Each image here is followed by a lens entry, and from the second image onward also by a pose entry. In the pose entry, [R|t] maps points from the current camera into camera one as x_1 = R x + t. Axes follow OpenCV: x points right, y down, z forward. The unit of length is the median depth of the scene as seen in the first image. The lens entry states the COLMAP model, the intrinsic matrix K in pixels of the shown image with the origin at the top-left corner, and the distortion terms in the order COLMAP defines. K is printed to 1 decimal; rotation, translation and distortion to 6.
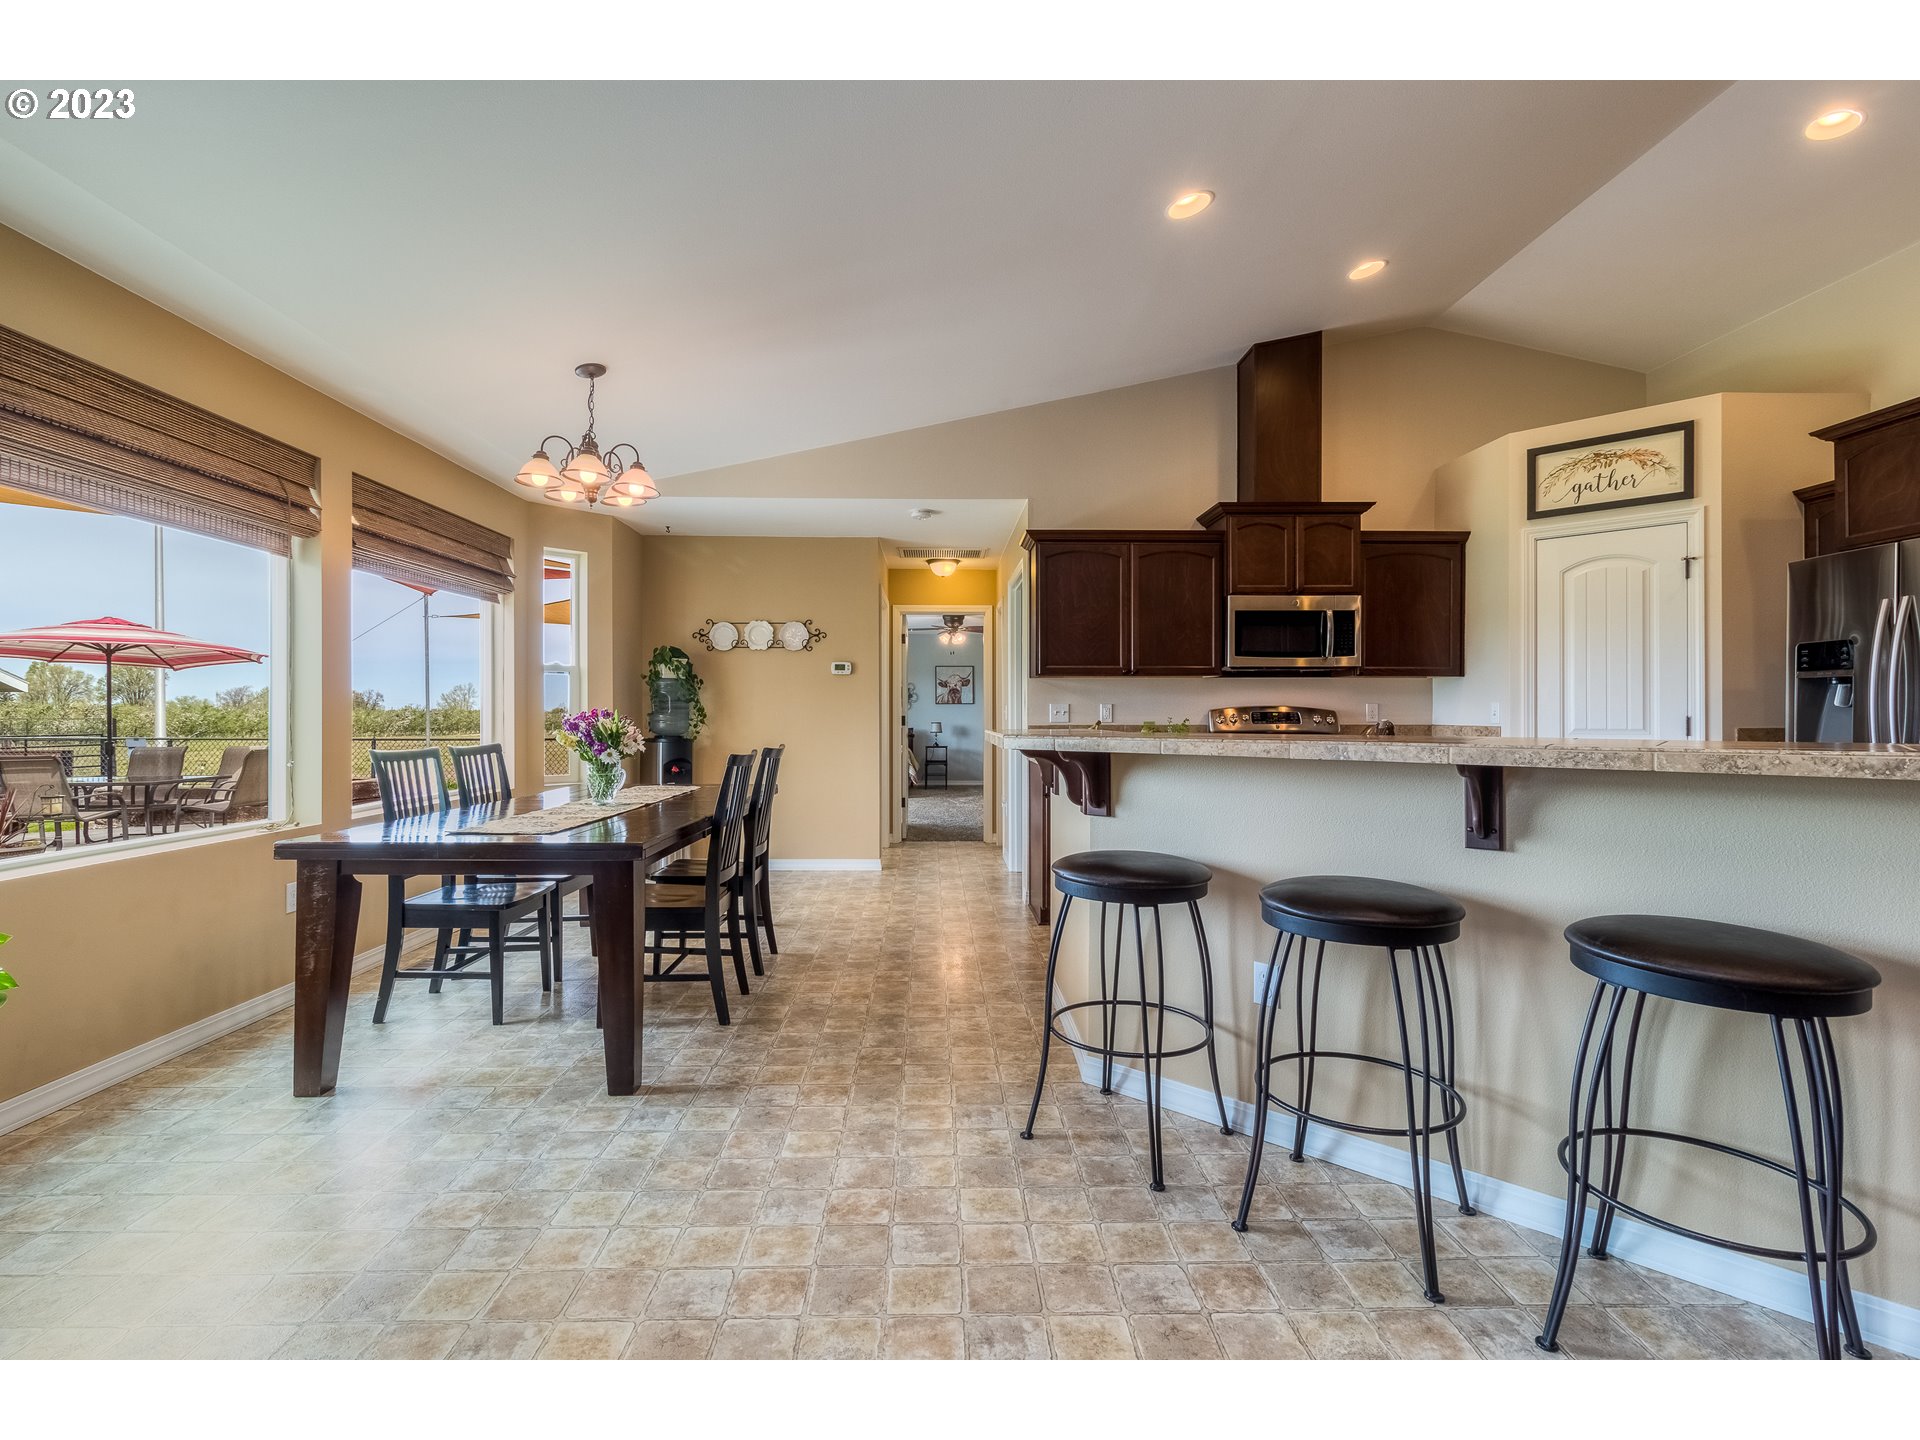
lens RADIAL K [[890.9, 0, 965.5], [0, 890.9, 718.7], [0, 0, 1]] dist [0.002403, 0.000001]
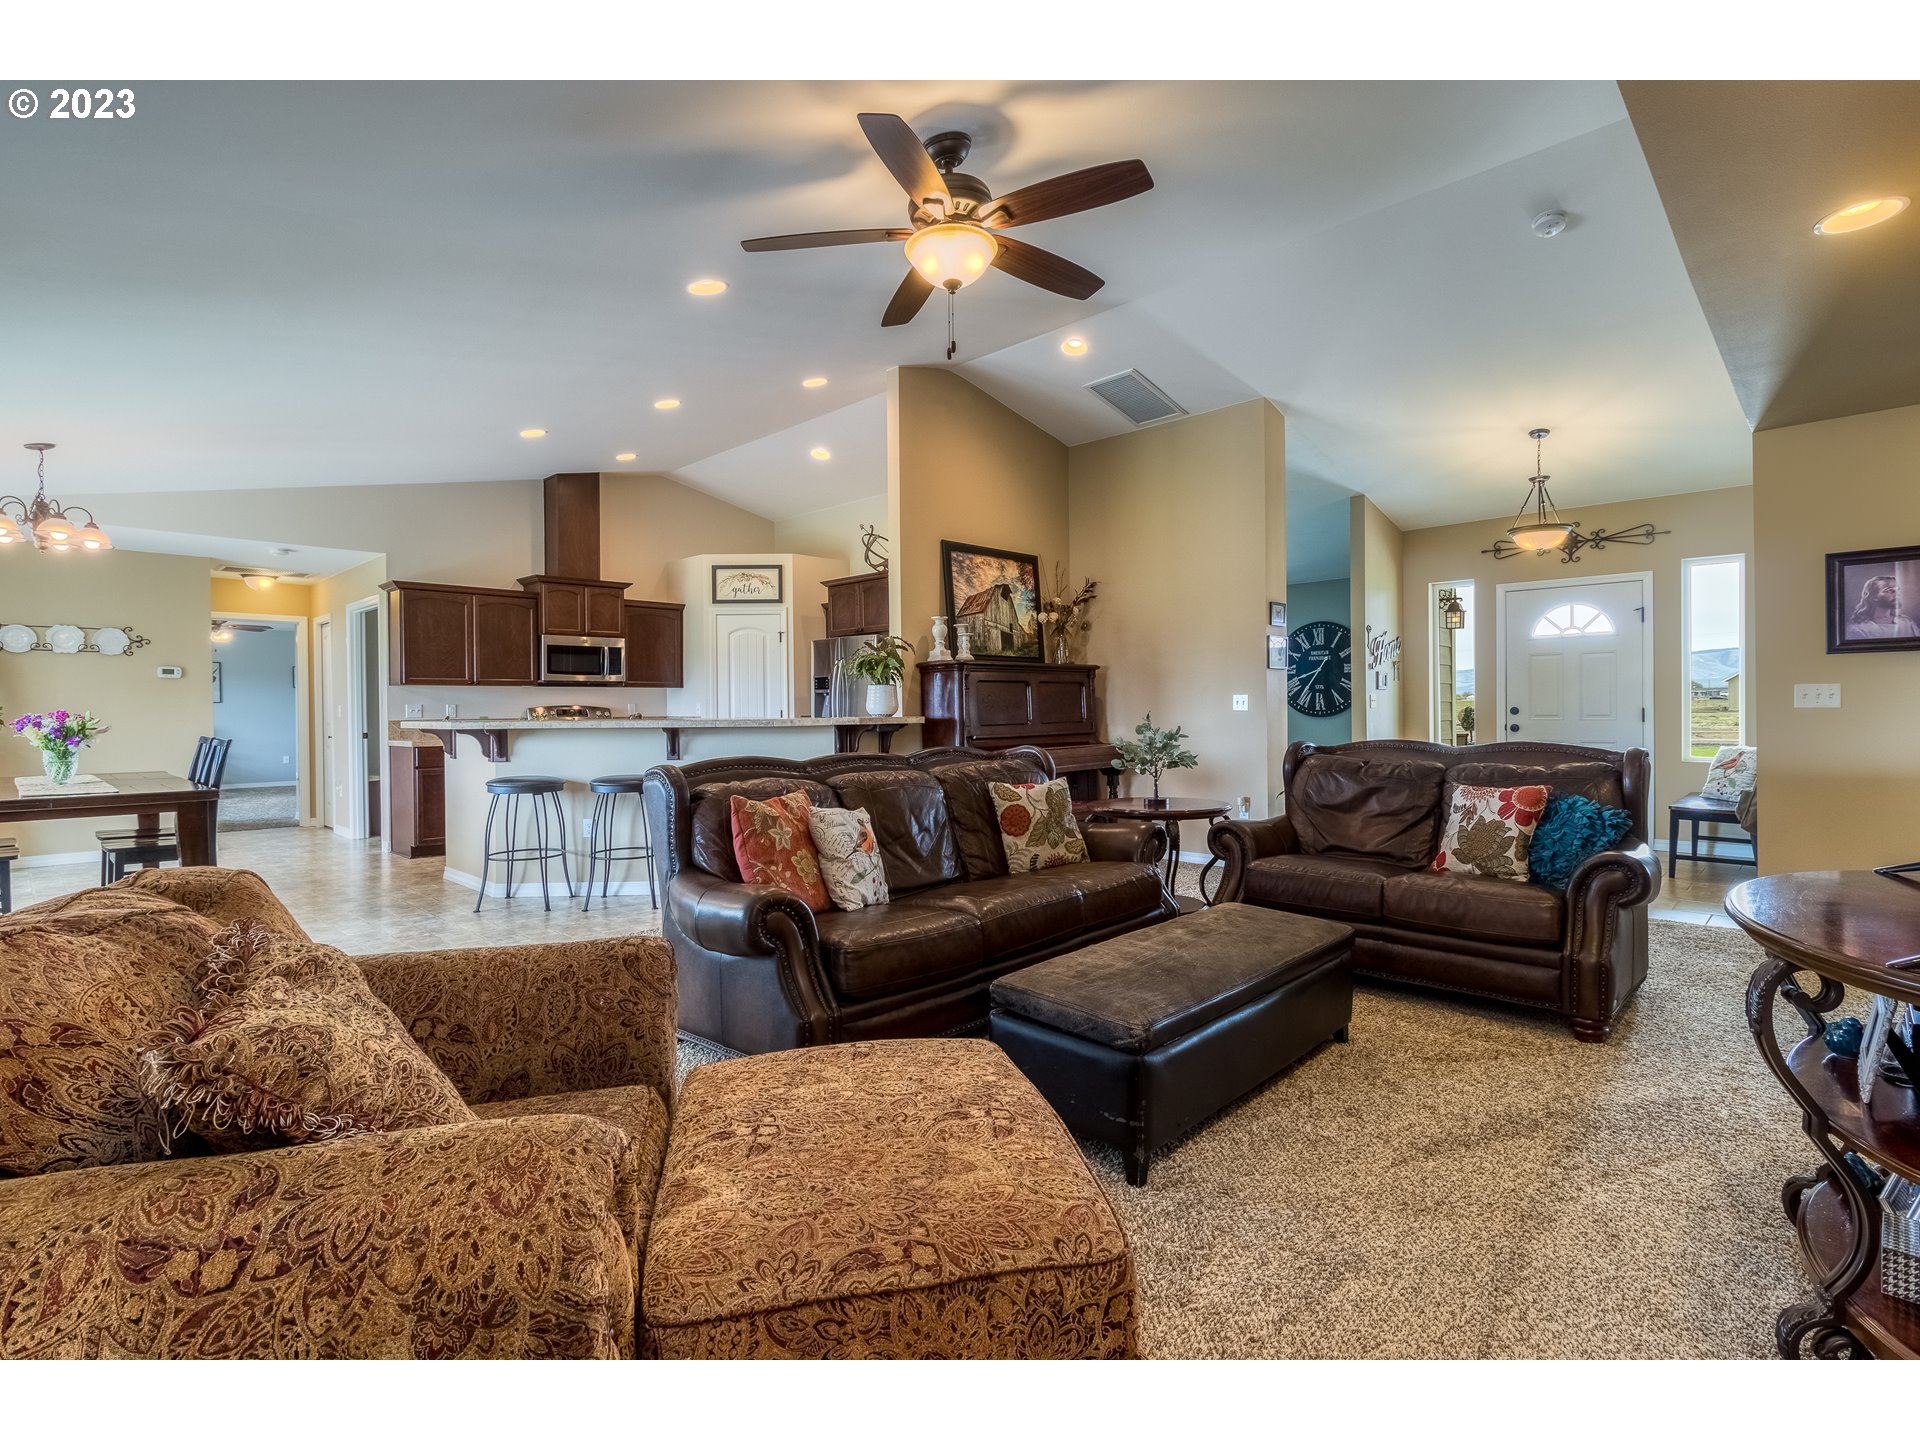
lens RADIAL K [[919.7, 0, 953.5], [0, 919.7, 717.2], [0, 0, 1]] dist [0.000603, 0.000319]
pose [[0.721051, -0.012579, 0.692768, -0.303518], [0.011928, 0.999912, 0.005741, 0.005310], [-0.692780, 0.004124, 0.721137, -0.659773]]
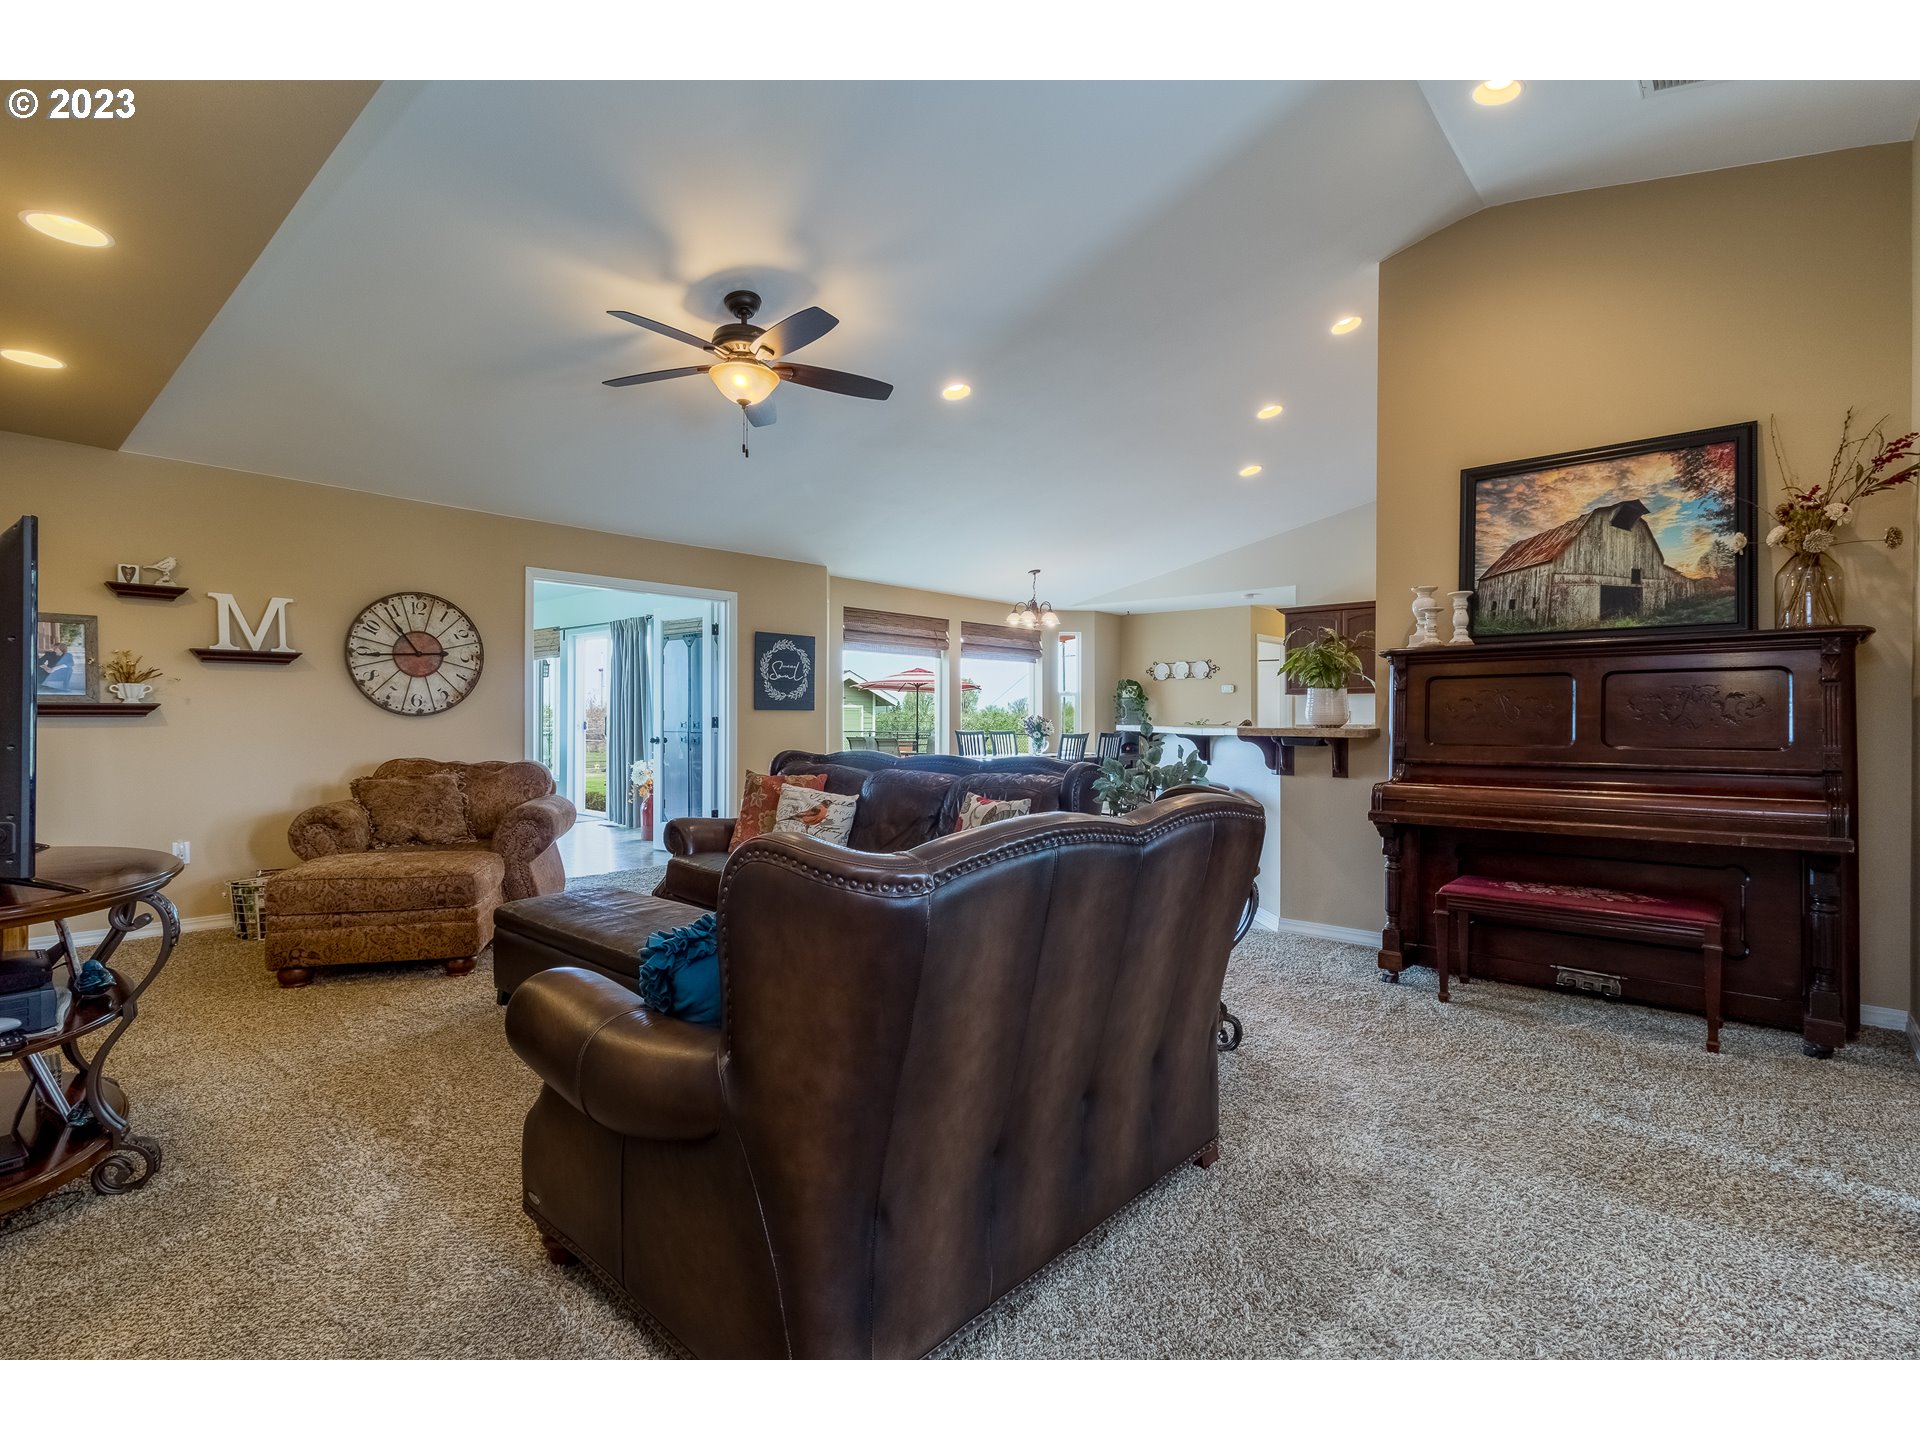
lens RADIAL K [[919.7, 0, 953.5], [0, 919.7, 717.2], [0, 0, 1]] dist [0.000603, 0.000319]
pose [[0.722642, -0.001858, -0.691220, 0.846017], [-0.002658, 0.999982, -0.005466, 0.005304], [0.691217, 0.005787, 0.722624, -0.687692]]
